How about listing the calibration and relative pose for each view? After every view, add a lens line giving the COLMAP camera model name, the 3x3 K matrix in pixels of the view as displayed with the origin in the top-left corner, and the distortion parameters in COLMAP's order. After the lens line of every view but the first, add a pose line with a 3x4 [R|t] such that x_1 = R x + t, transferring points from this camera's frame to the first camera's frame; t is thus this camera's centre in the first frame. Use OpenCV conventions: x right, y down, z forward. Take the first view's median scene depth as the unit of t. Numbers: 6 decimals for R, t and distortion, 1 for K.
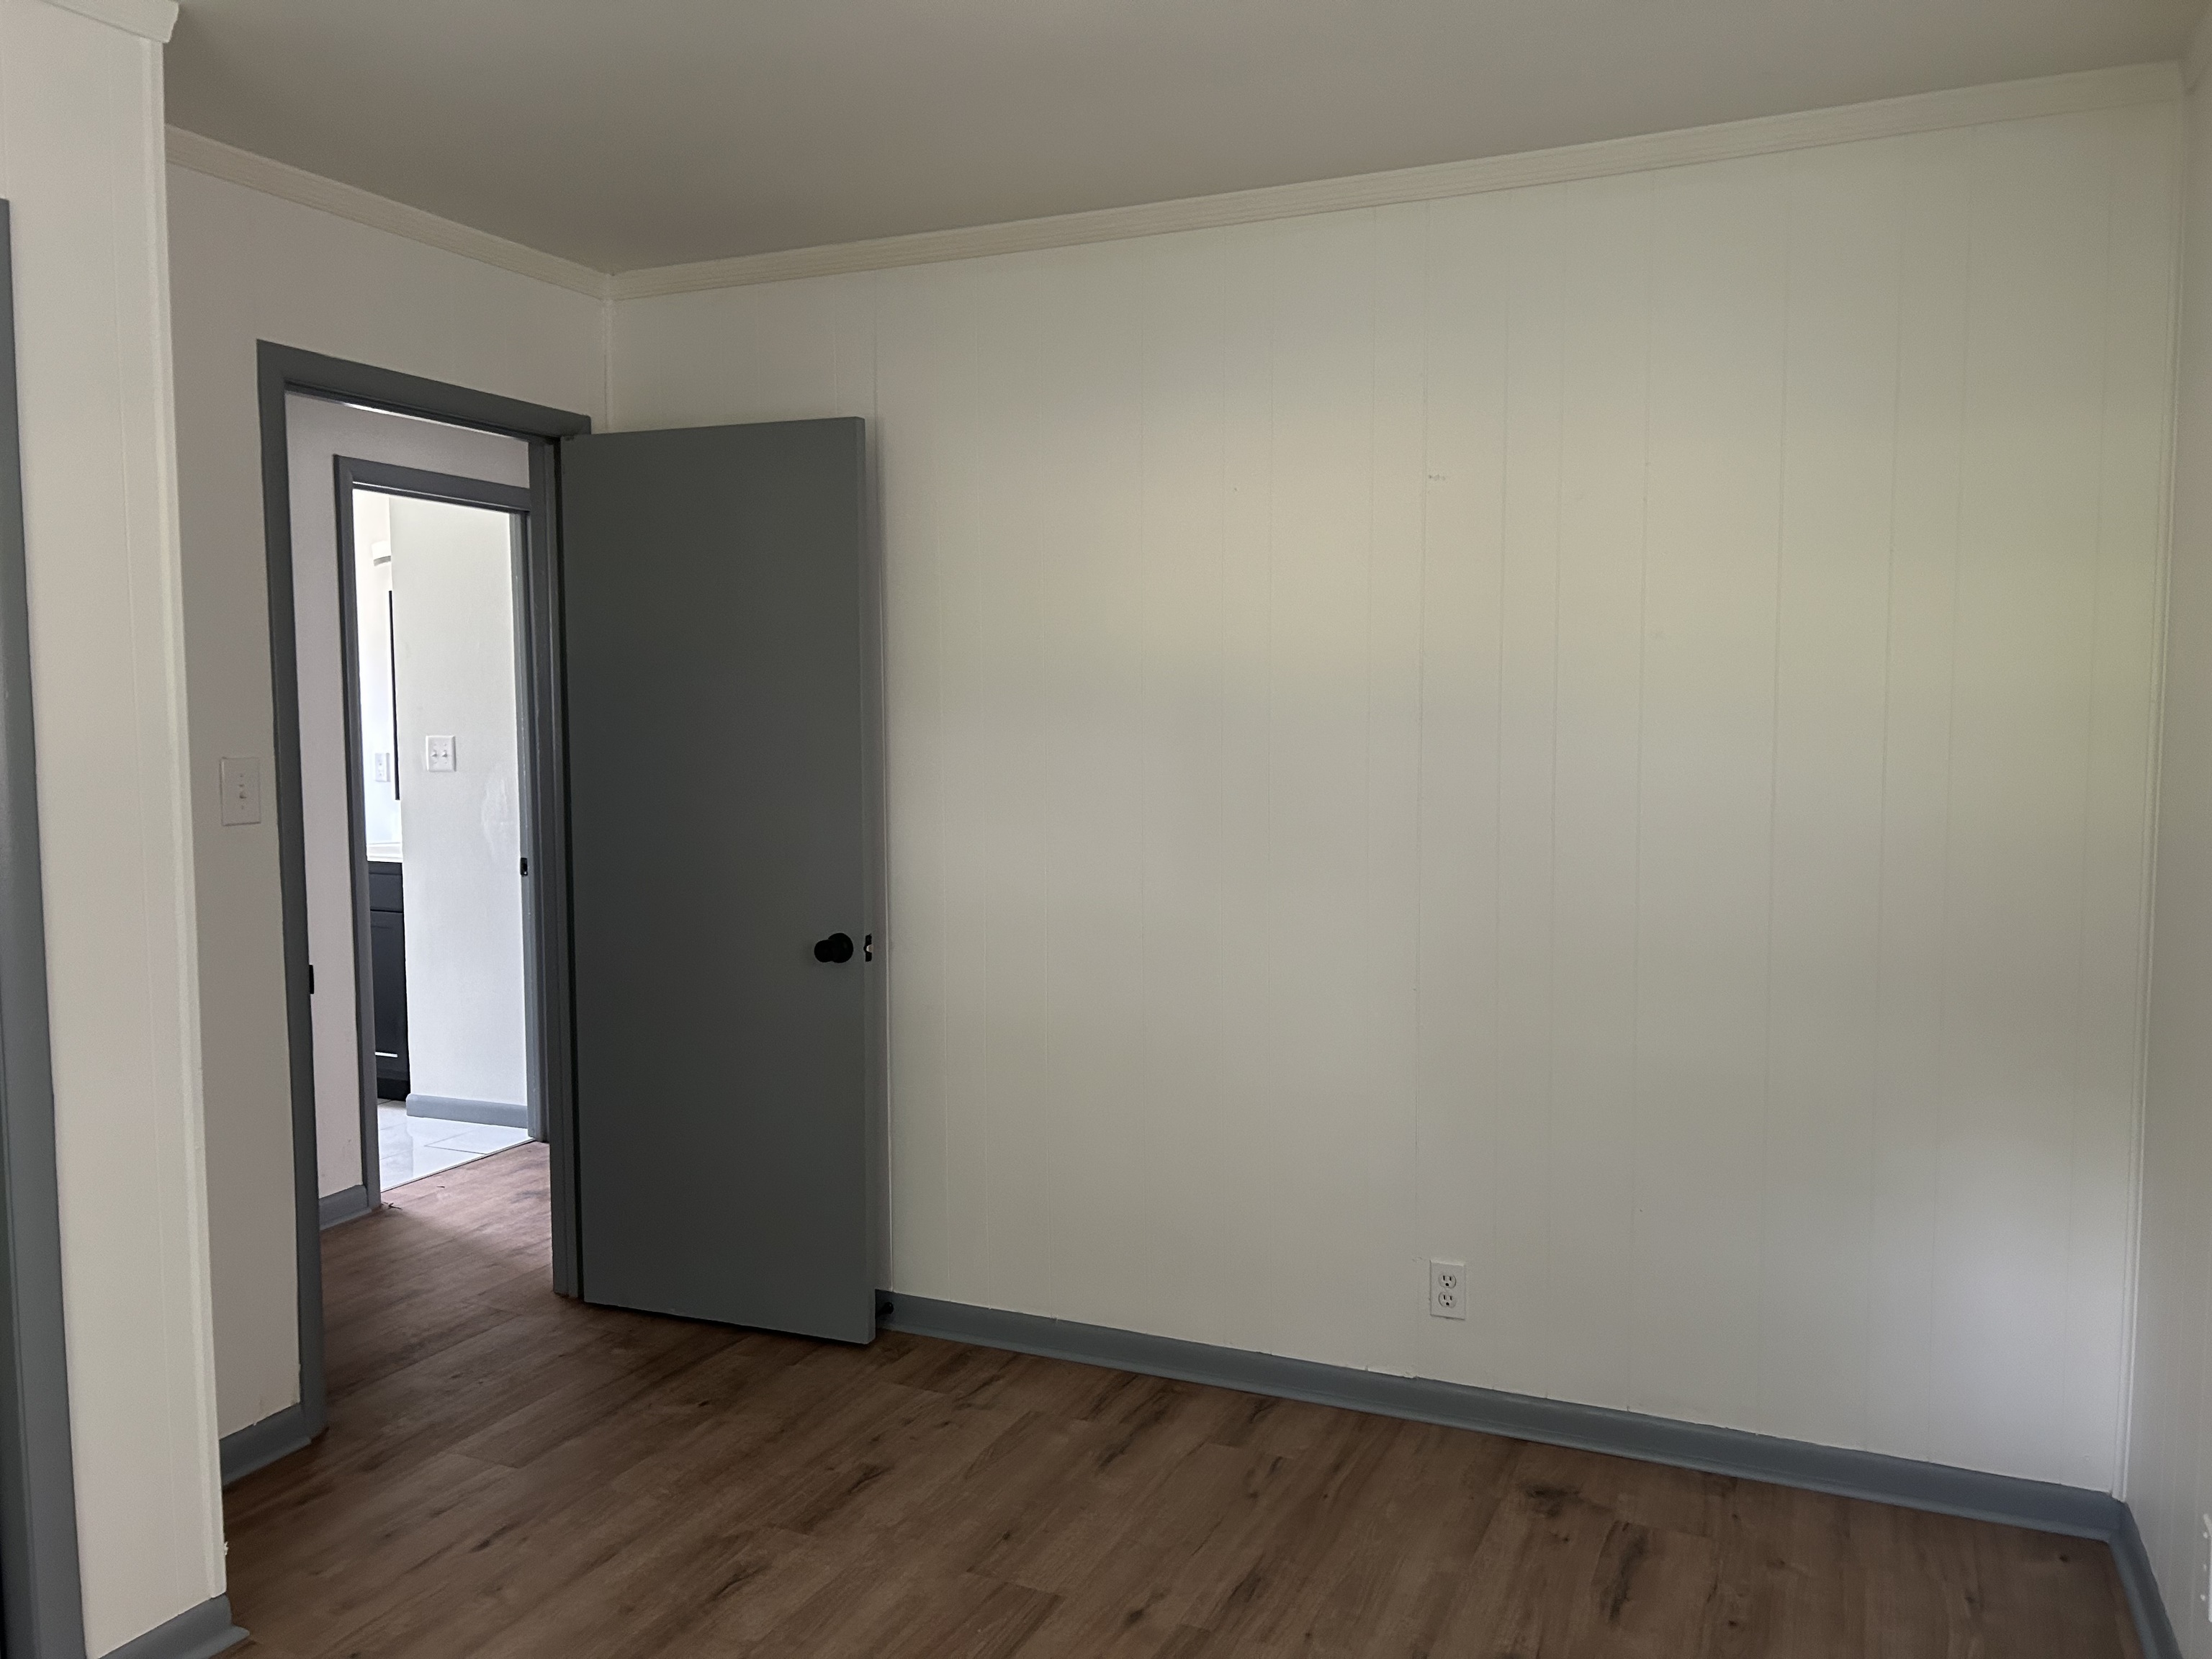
lens RADIAL K [[1678.9, 0, 1100.3], [0, 1678.9, 829.8], [0, 0, 1]] dist [0.051264, -0.062996]
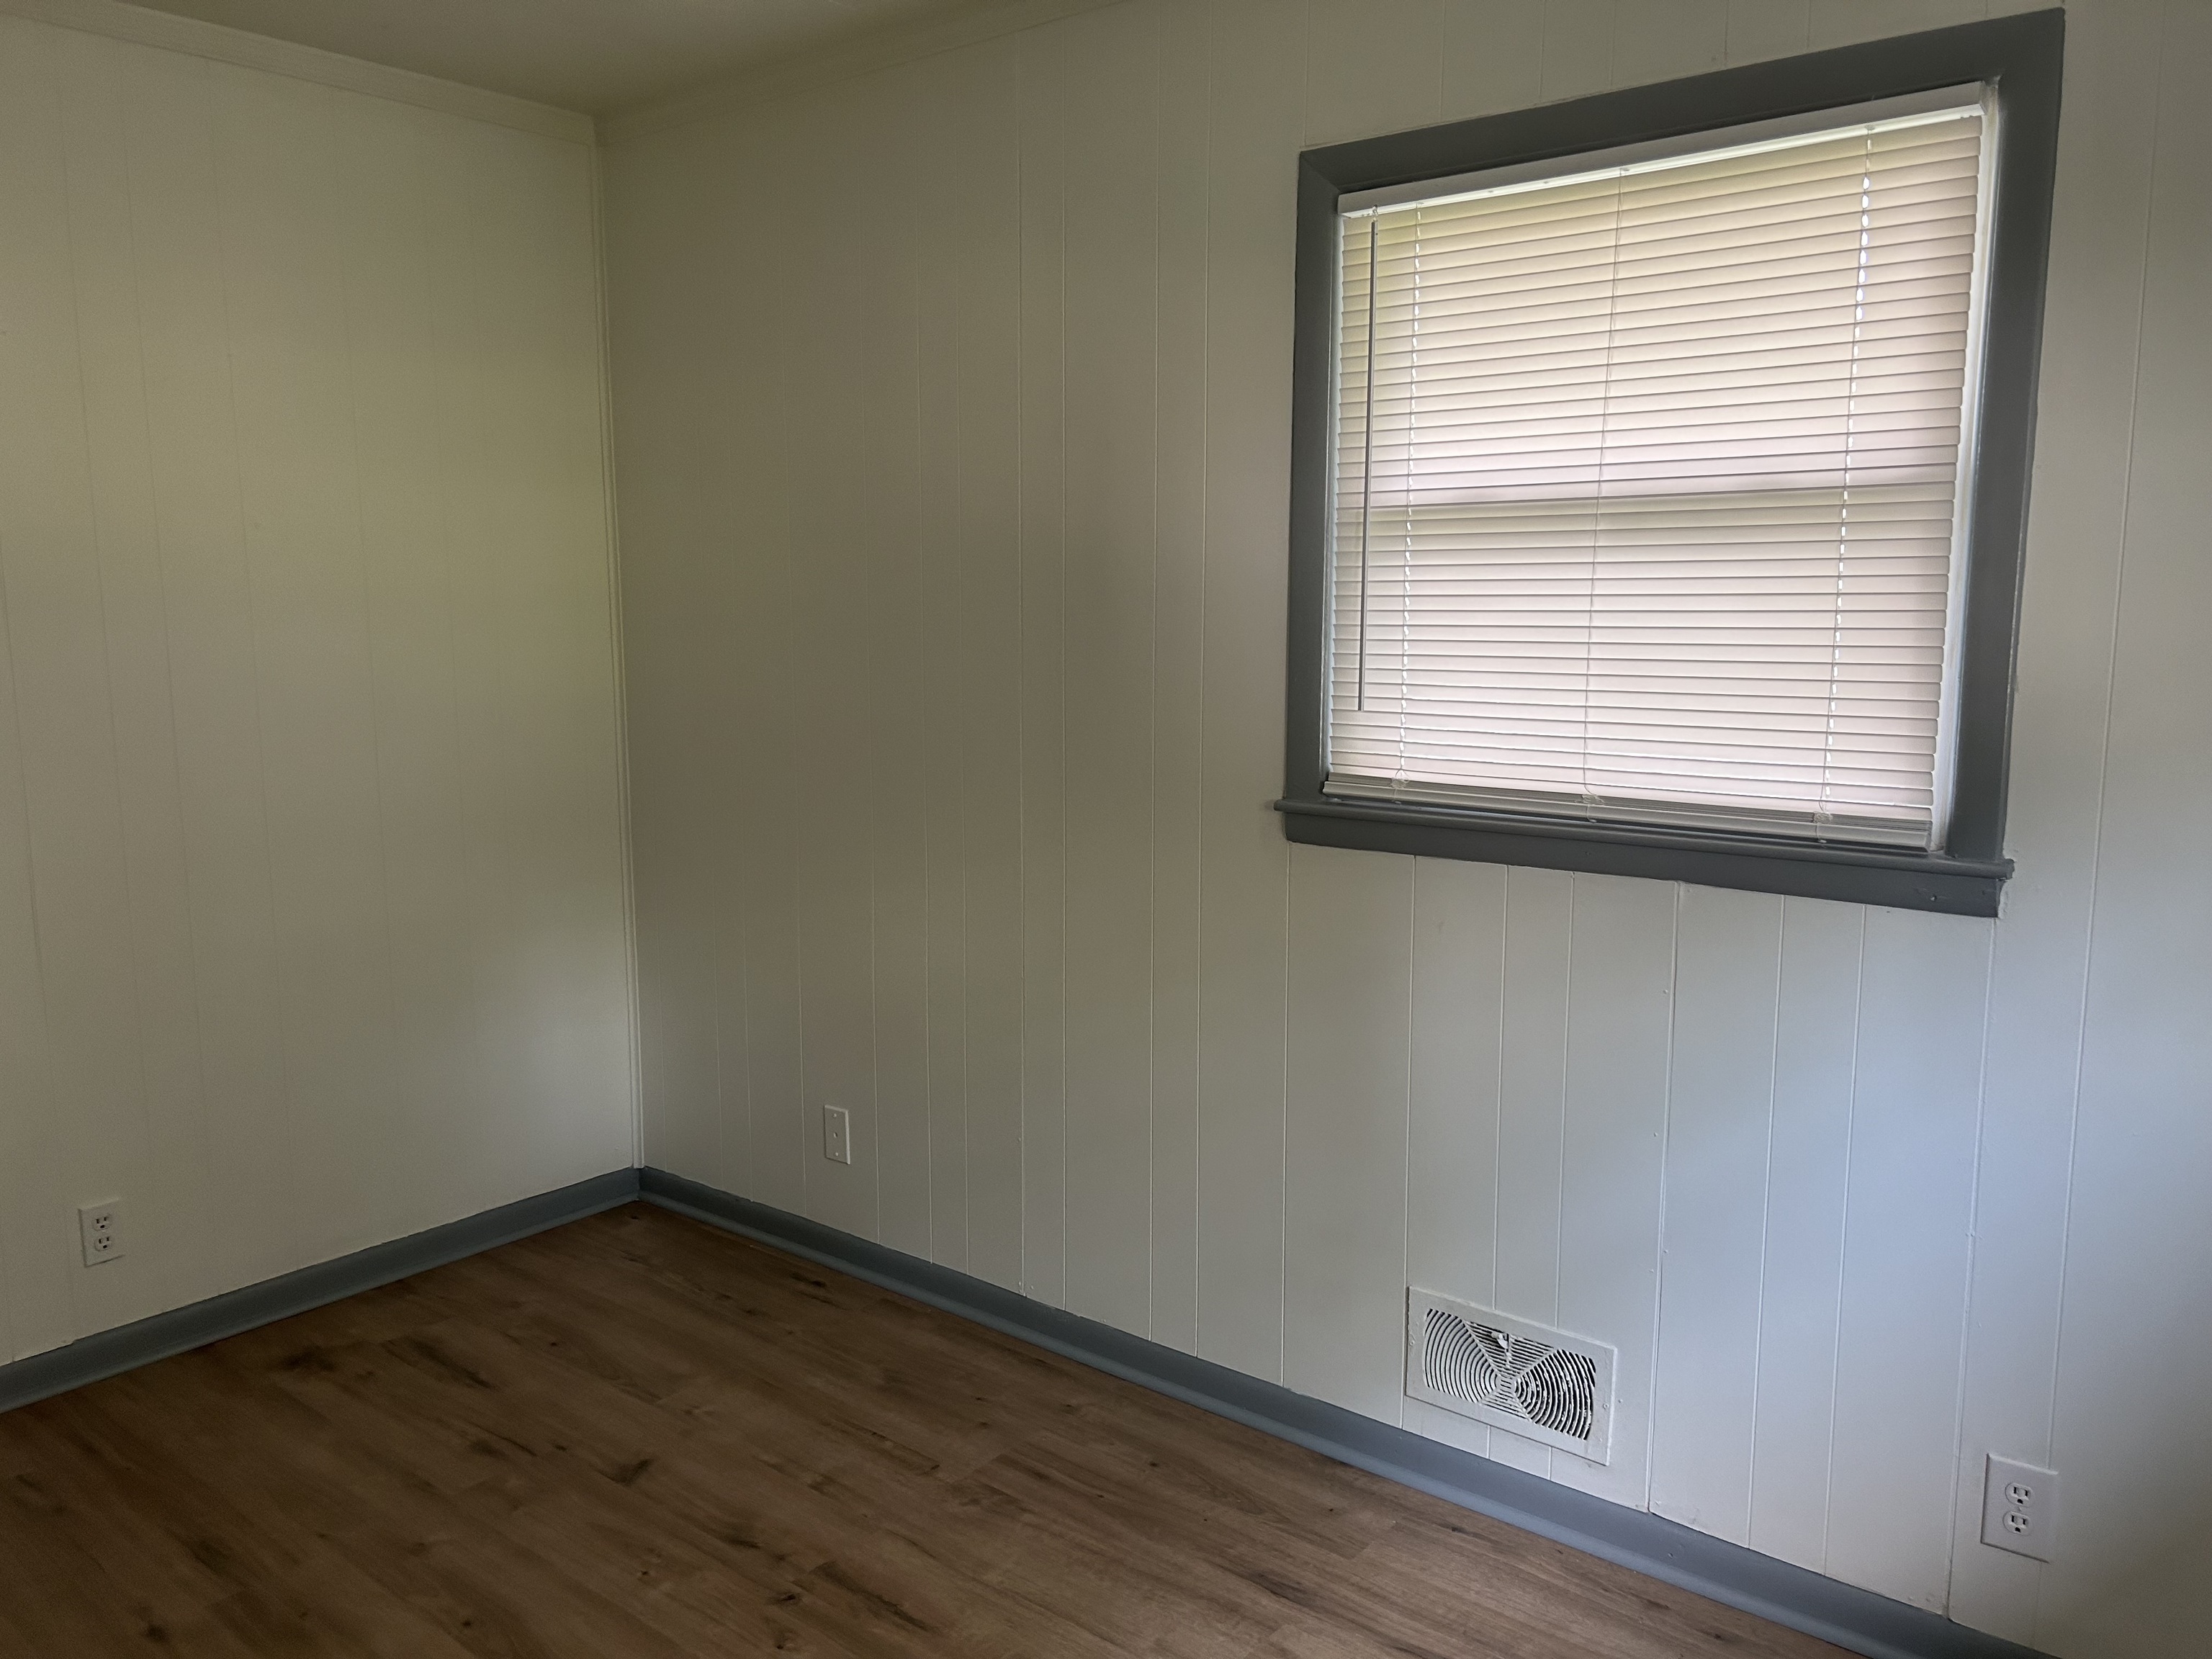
lens RADIAL K [[1678.9, 0, 1096.9], [0, 1678.9, 819.8], [0, 0, 1]] dist [0.051264, -0.062996]
pose [[0.267436, -0.133260, 0.954316, -0.568317], [0.081982, 0.989946, 0.115261, -0.014780], [-0.960082, 0.047412, 0.275672, 0.238049]]
